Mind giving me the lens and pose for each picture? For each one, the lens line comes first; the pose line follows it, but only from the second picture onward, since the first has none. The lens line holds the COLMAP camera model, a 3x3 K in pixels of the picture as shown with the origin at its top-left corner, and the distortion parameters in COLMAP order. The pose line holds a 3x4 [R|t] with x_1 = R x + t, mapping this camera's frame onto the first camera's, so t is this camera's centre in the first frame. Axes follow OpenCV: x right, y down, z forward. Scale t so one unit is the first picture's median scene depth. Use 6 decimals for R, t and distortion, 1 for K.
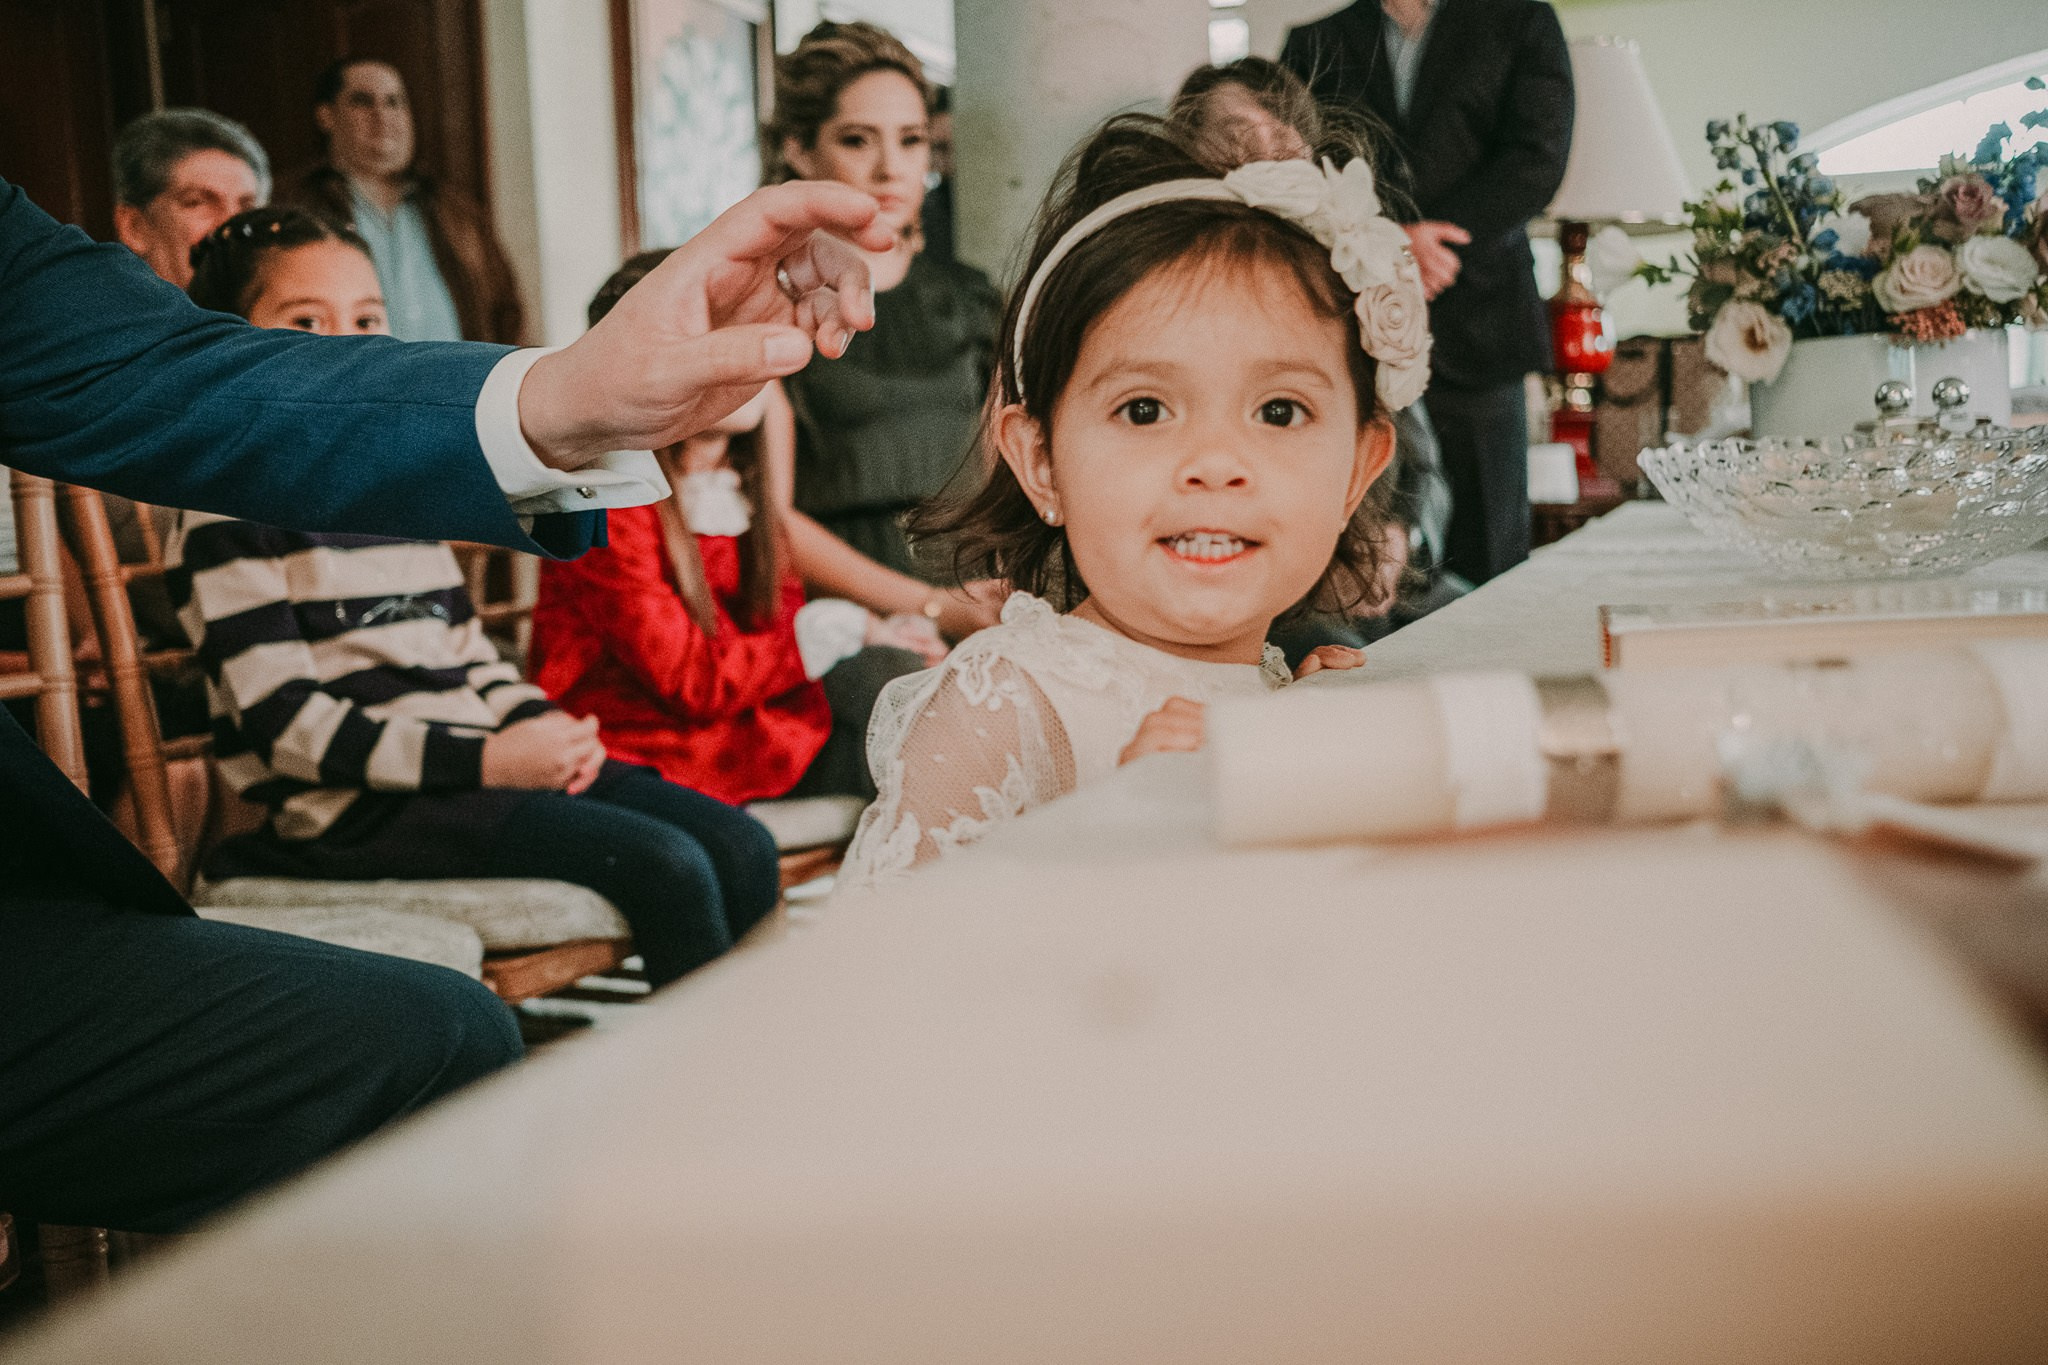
lens RADIAL K [[1994.2, 0, 1014.7], [0, 1994.2, 675.3], [0, 0, 1]] dist [-0.034288, 0.000000]
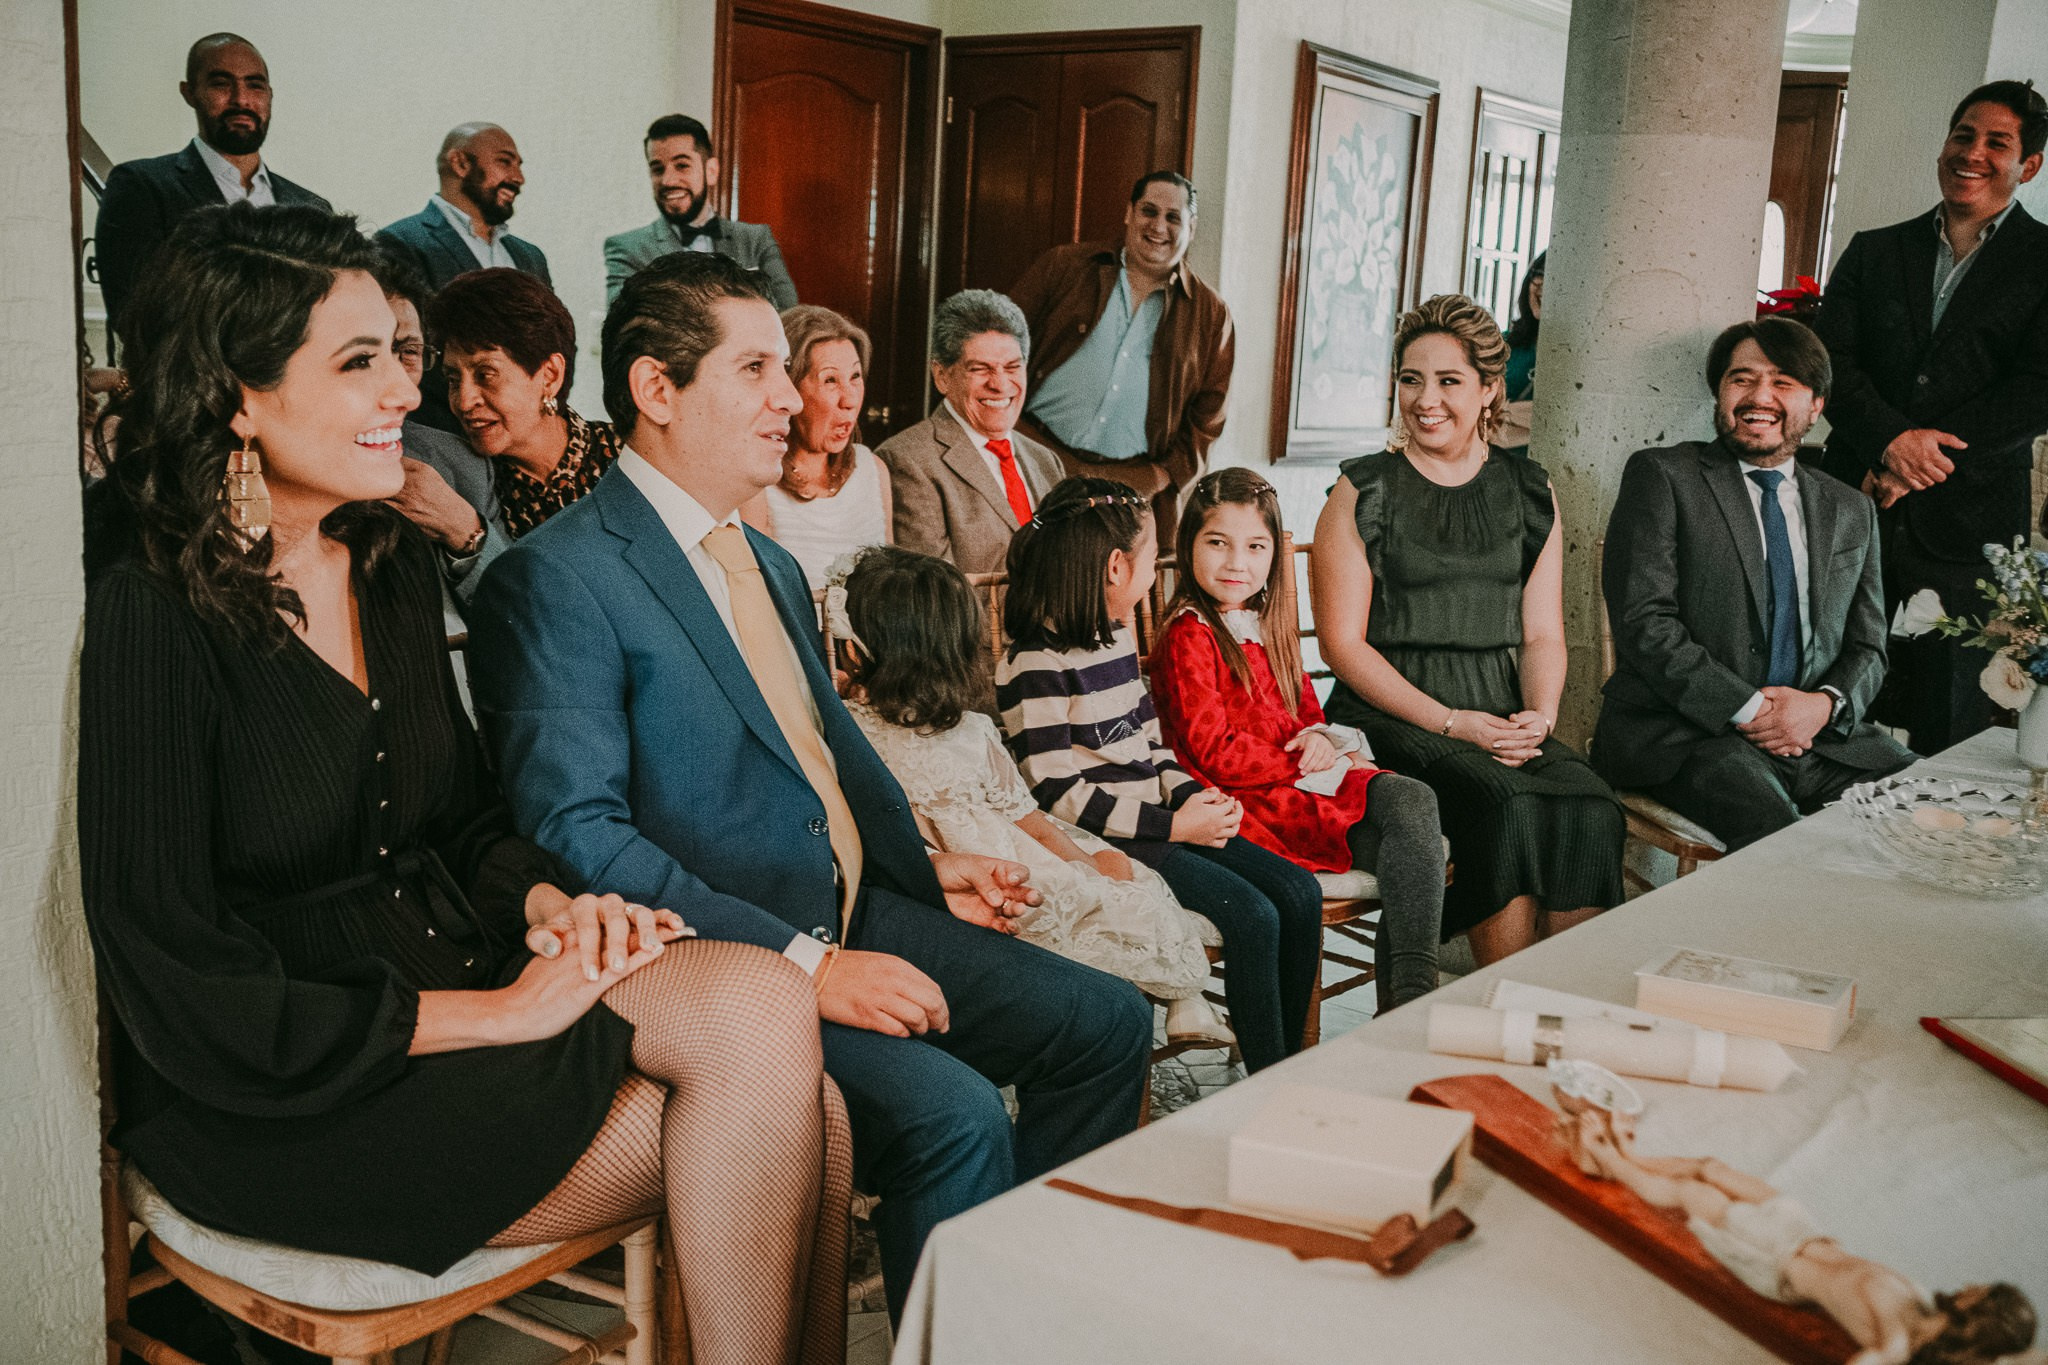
lens RADIAL K [[1994.2, 0, 1054.5], [0, 1994.2, 667.7], [0, 0, 1]] dist [-0.034288, 0.000000]
pose [[0.953384, 0.145970, -0.264107, 0.076587], [-0.133908, 0.988976, 0.063213, -0.182458], [0.270423, -0.024901, 0.962420, -0.665118]]
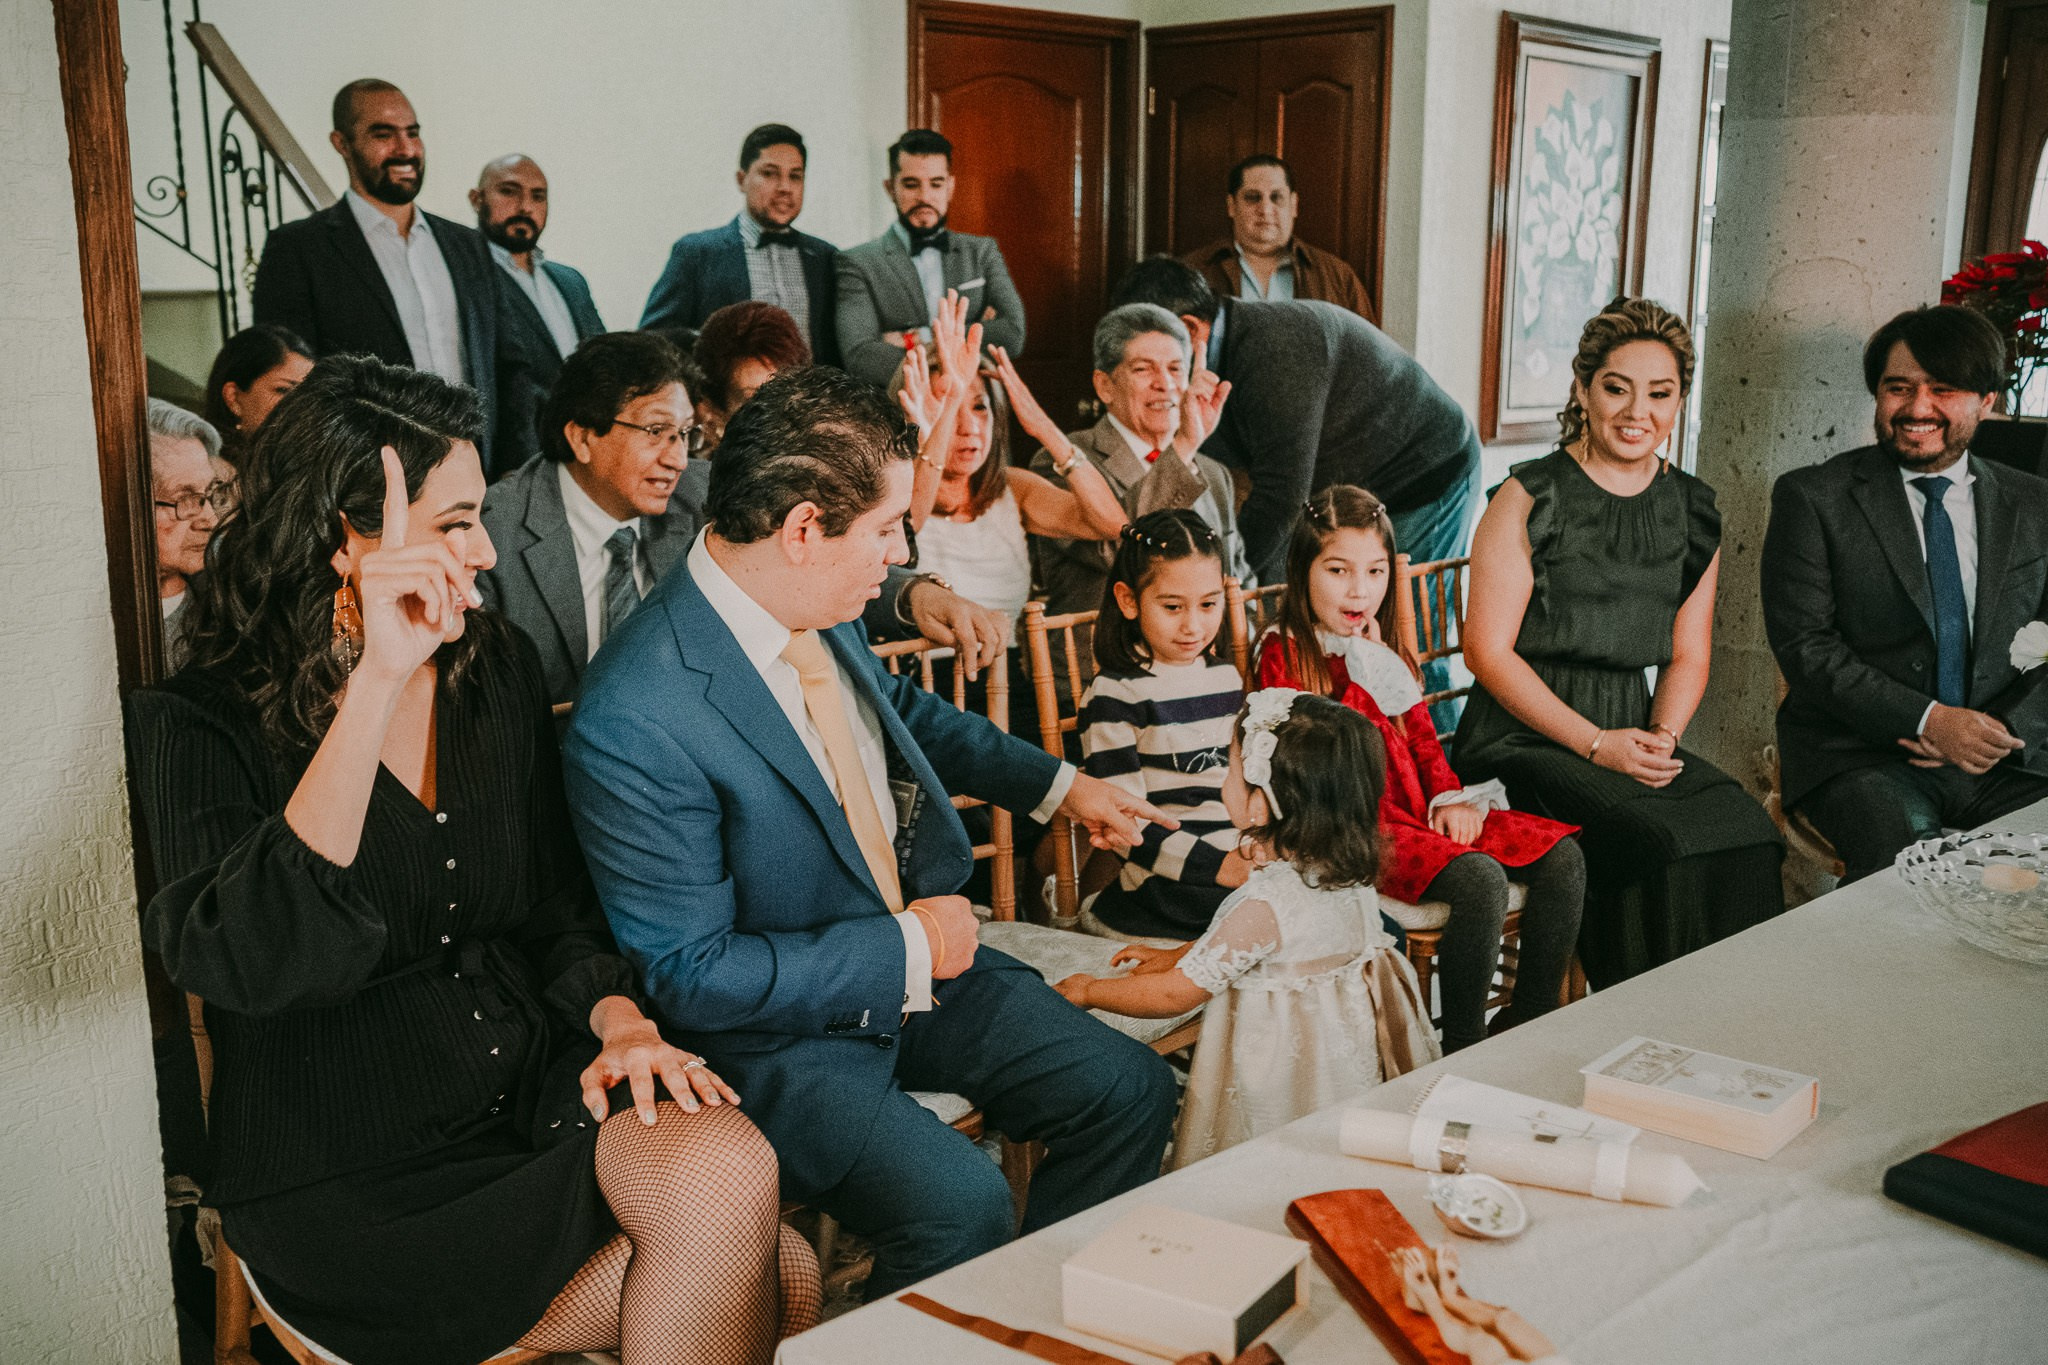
lens RADIAL K [[1994.2, 0, 1037.6], [0, 1994.2, 678.9], [0, 0, 1]] dist [-0.034288, 0.000000]
pose [[0.903415, 0.137020, -0.406285, 0.230099], [-0.101001, 0.988906, 0.108923, -0.272319], [0.416702, -0.057368, 0.907231, -0.635080]]
